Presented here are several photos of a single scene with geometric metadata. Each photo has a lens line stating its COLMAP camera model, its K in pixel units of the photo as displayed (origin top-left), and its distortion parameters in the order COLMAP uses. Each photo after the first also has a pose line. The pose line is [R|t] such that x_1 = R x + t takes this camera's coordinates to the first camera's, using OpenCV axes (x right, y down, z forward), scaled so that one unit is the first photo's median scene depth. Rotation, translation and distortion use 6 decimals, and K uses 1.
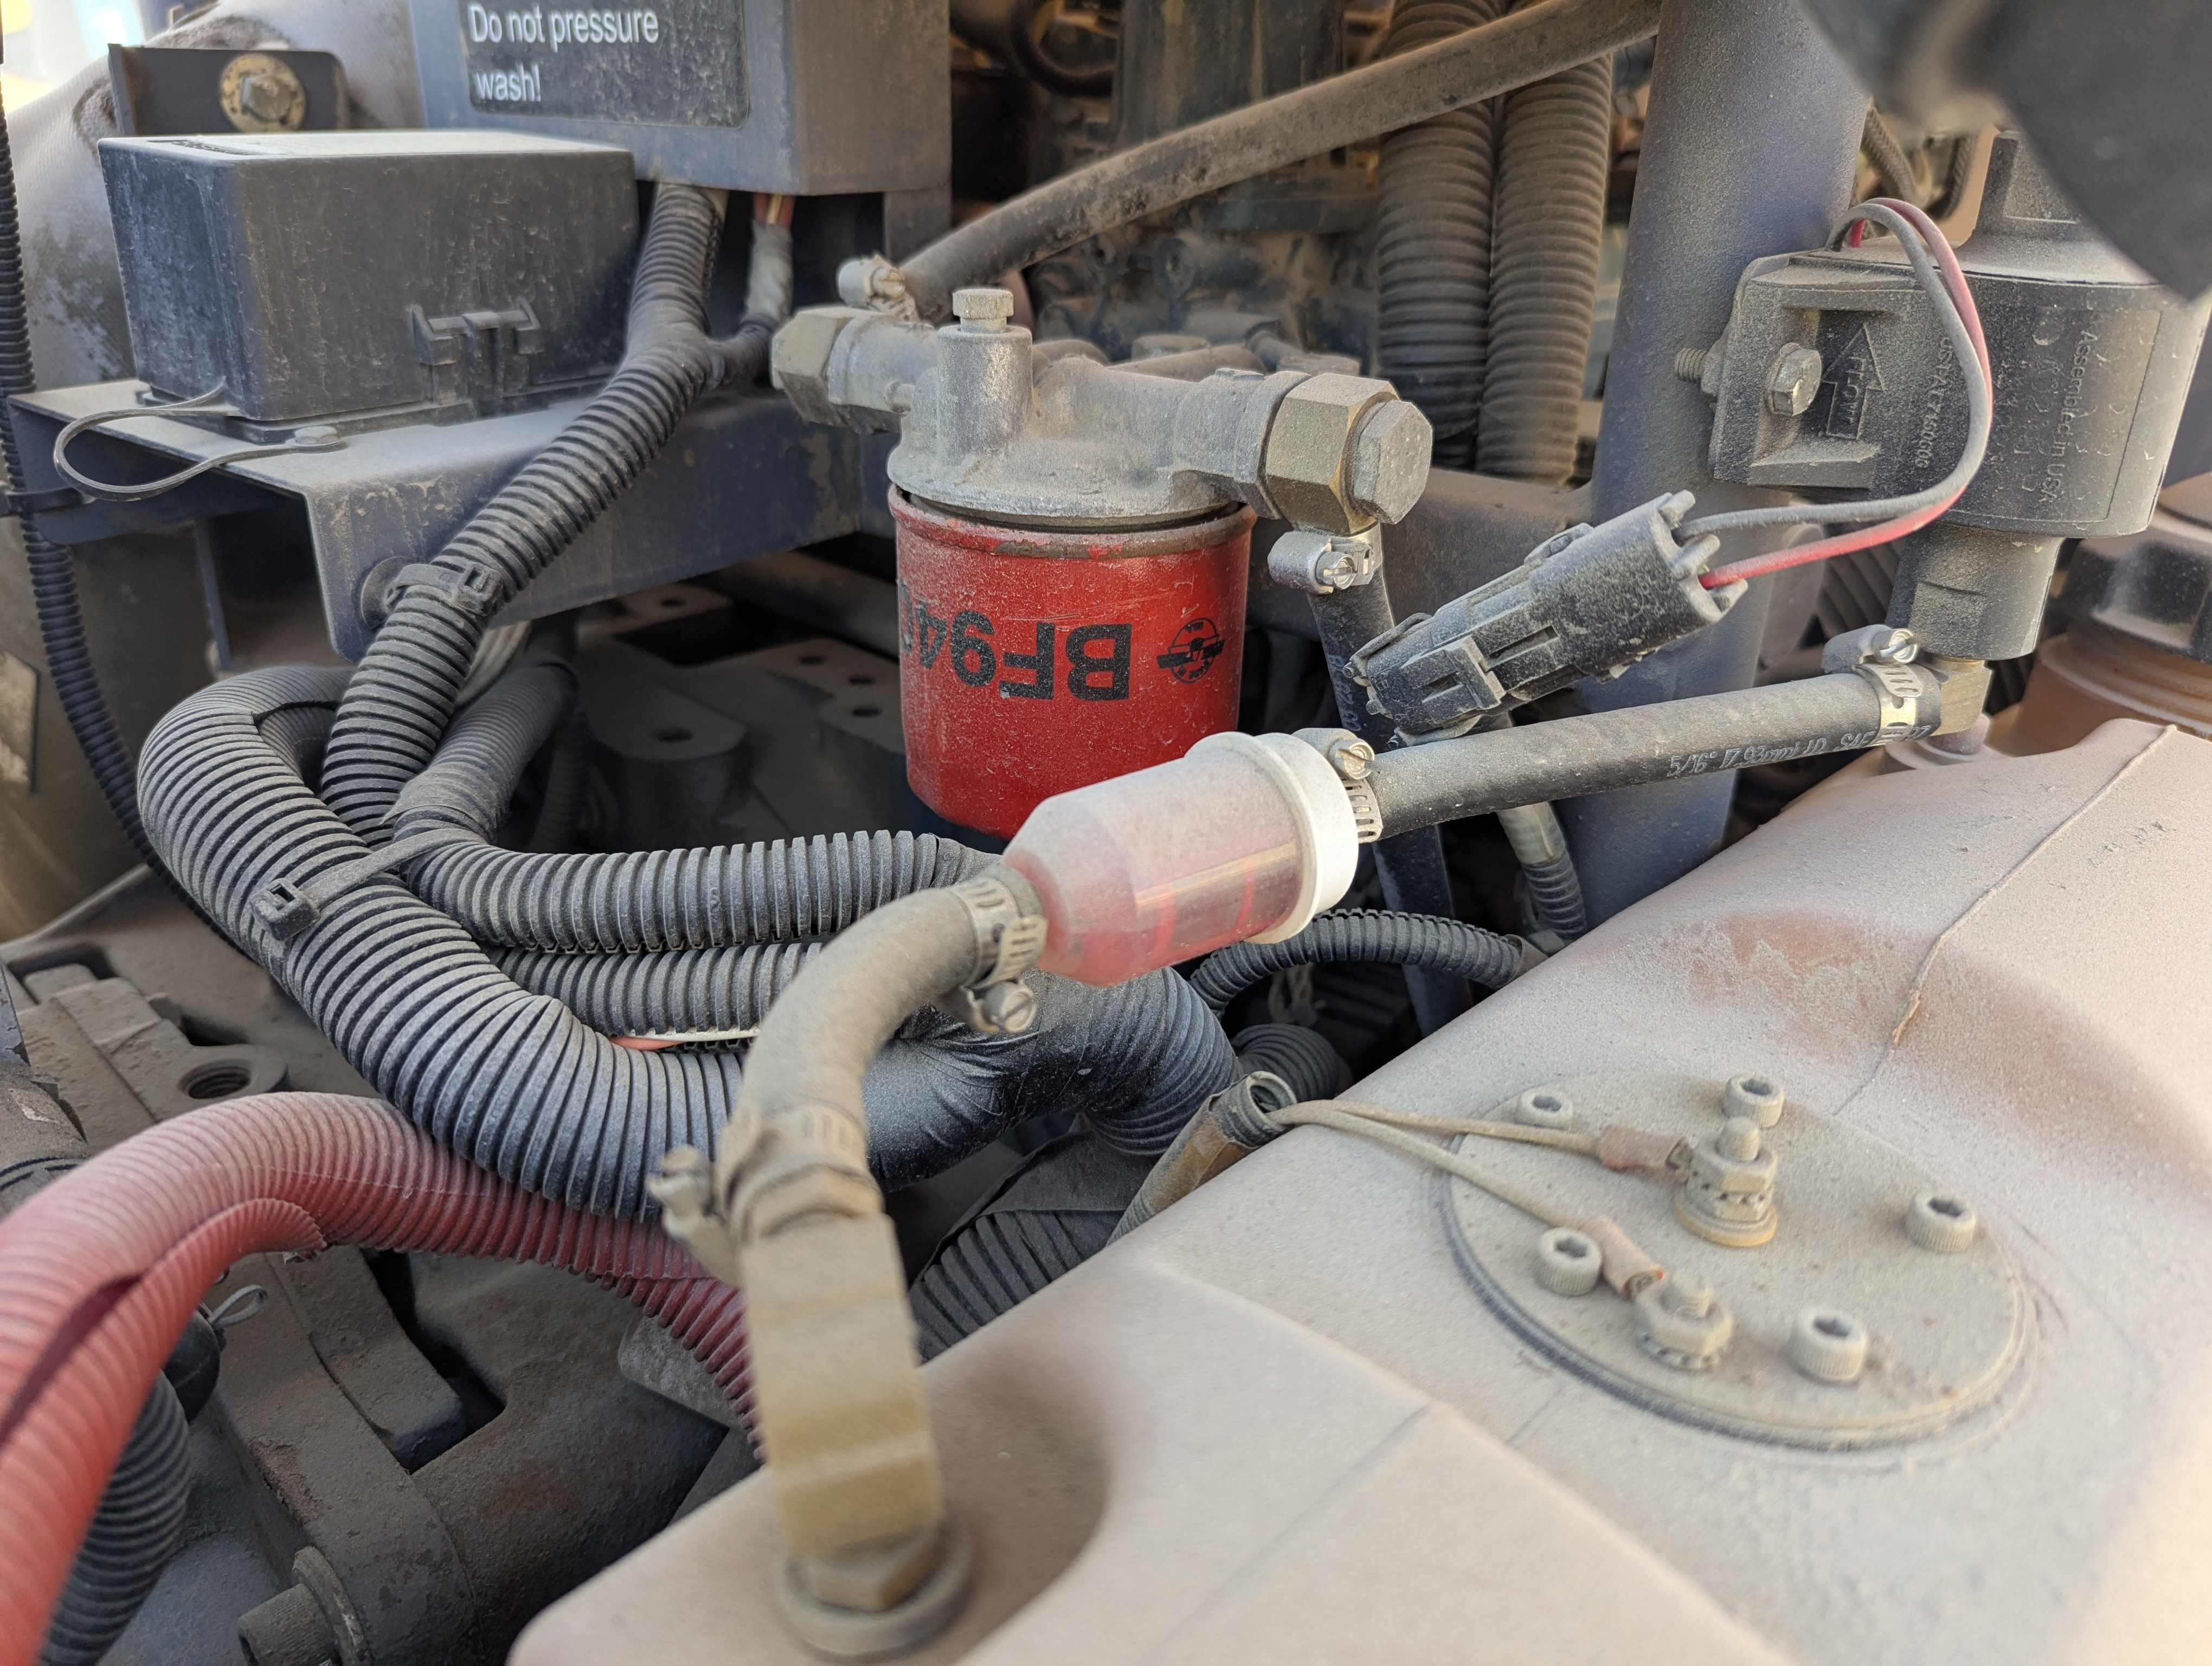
lens RADIAL K [[1580.3, 0, 1147.0], [0, 1580.3, 803.4], [0, 0, 1]] dist [0.048524, -0.052460]
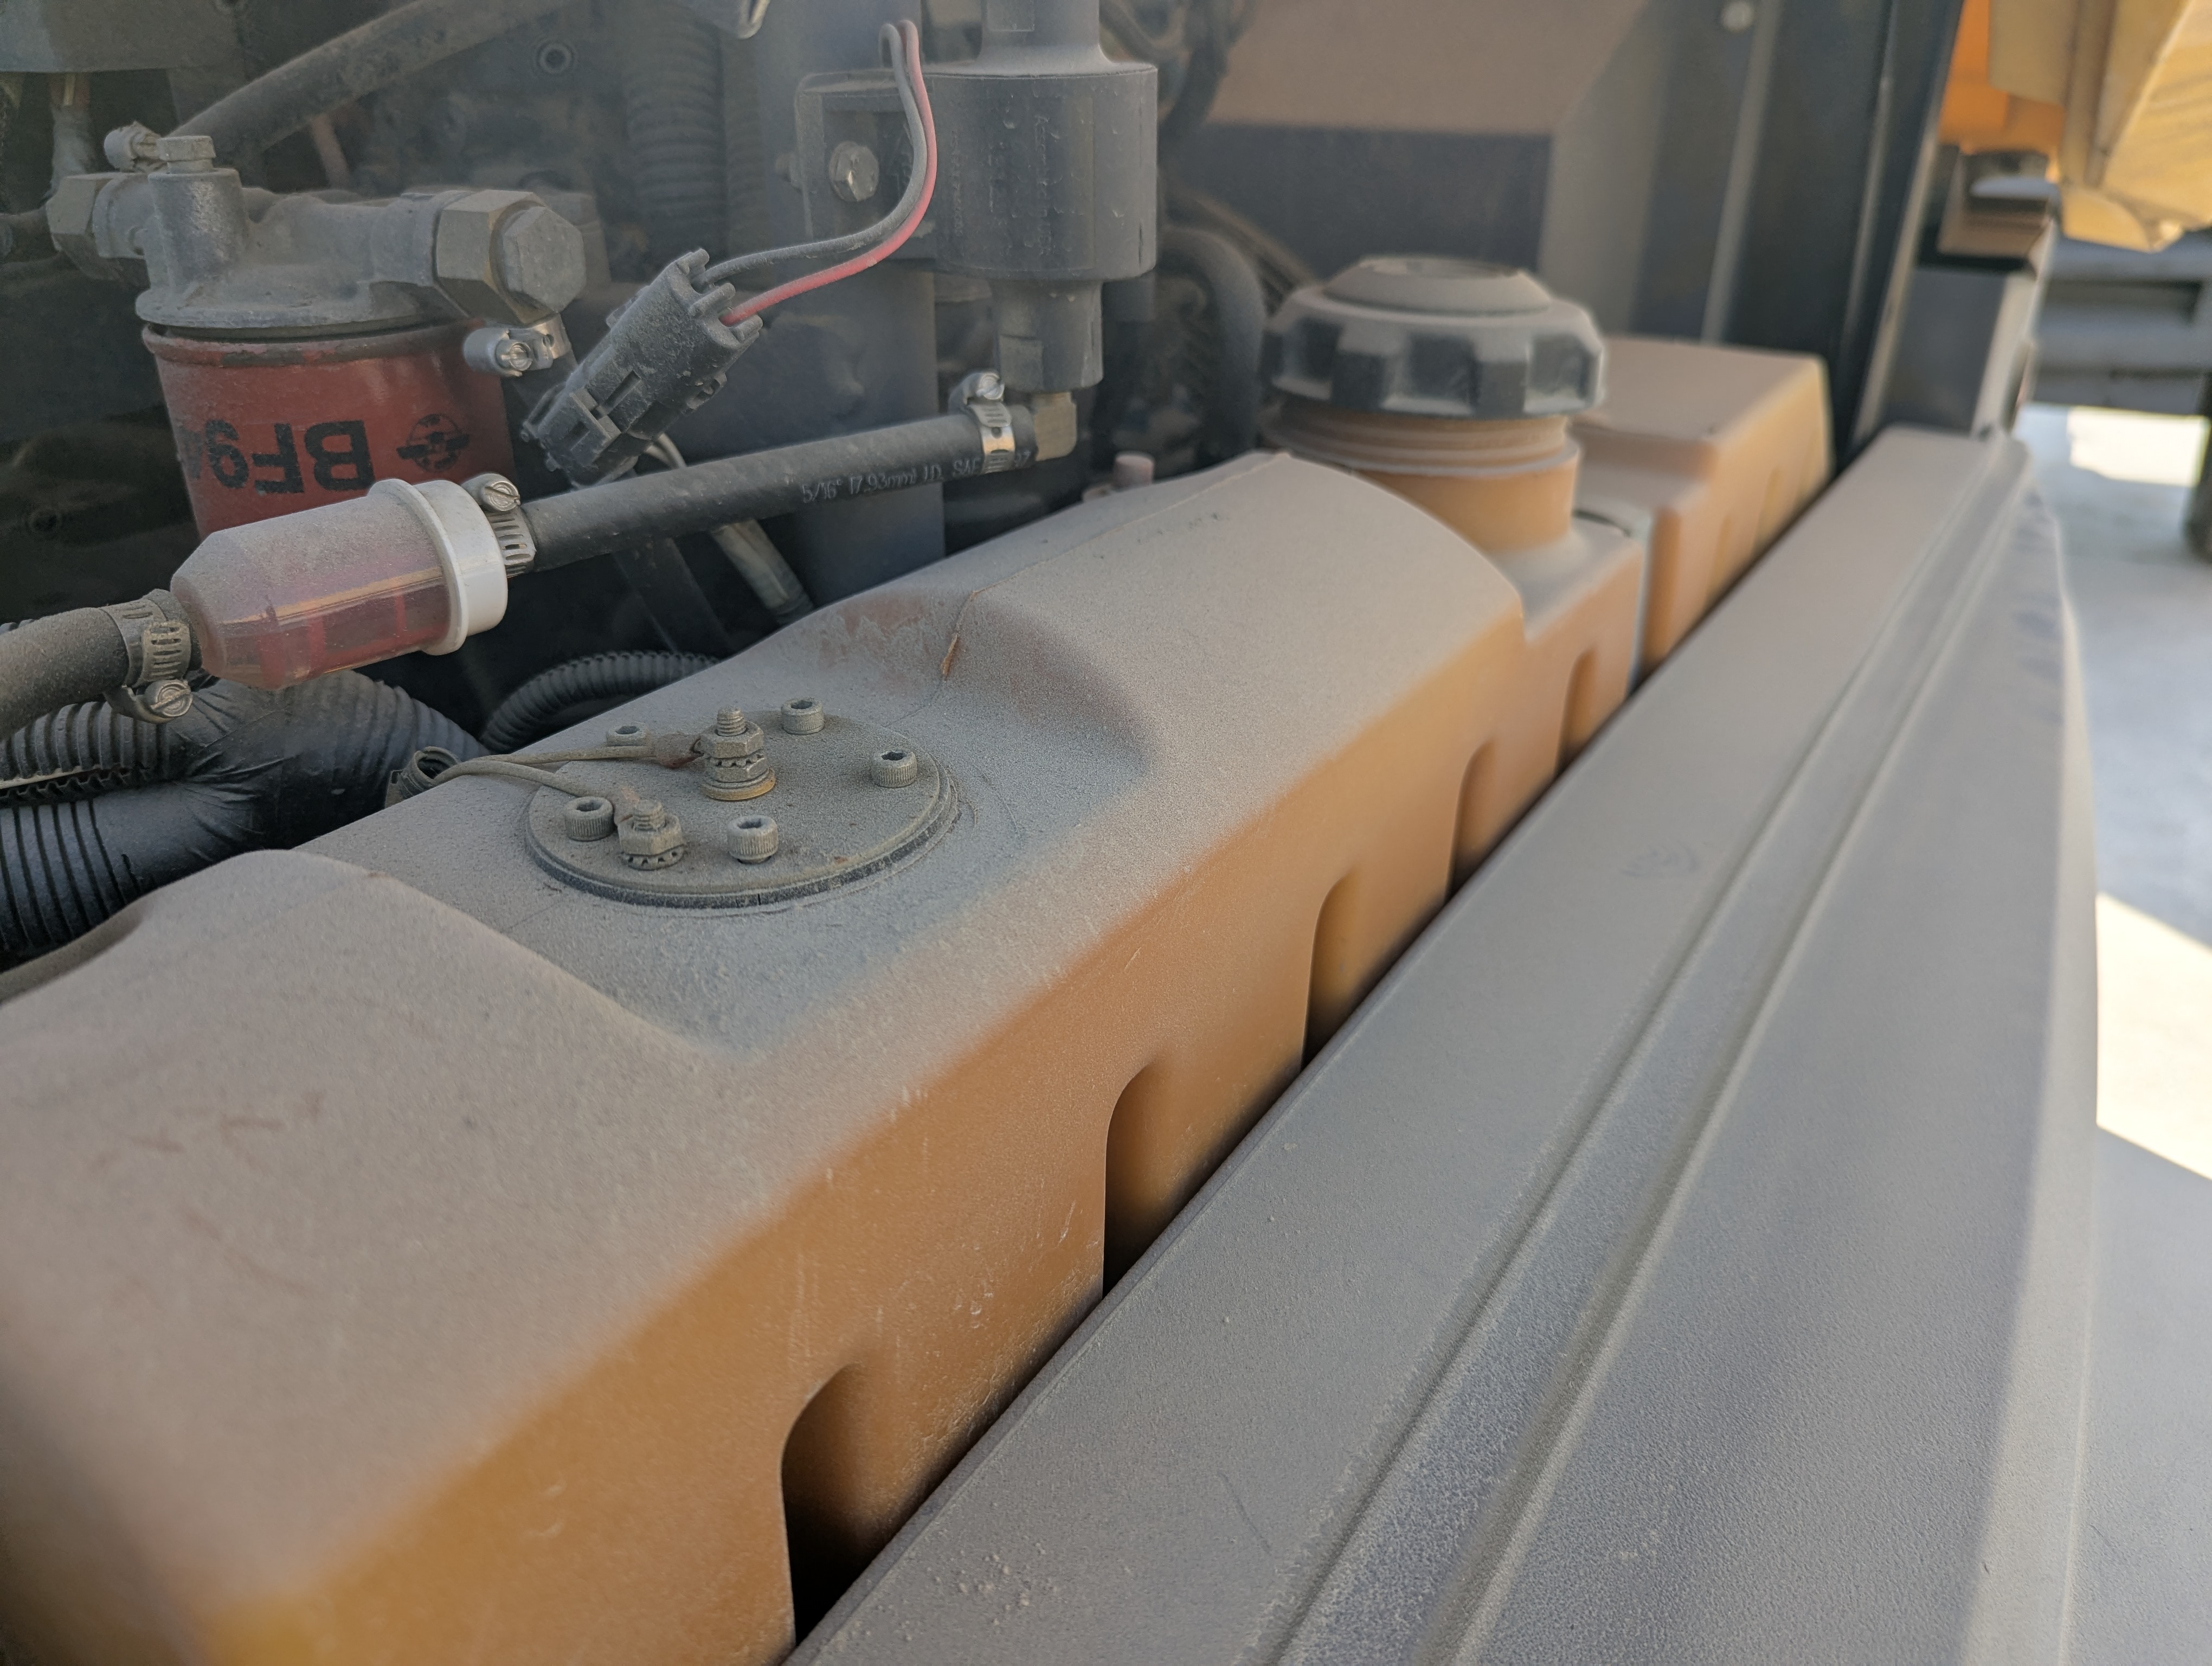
lens RADIAL K [[1580.3, 0, 1075.0], [0, 1580.3, 781.3], [0, 0, 1]] dist [0.048524, -0.052460]
pose [[0.983328, -0.112147, 0.143138, 0.327333], [0.107426, 0.993395, 0.040317, 0.169359], [-0.146714, -0.024268, 0.988881, -0.258222]]
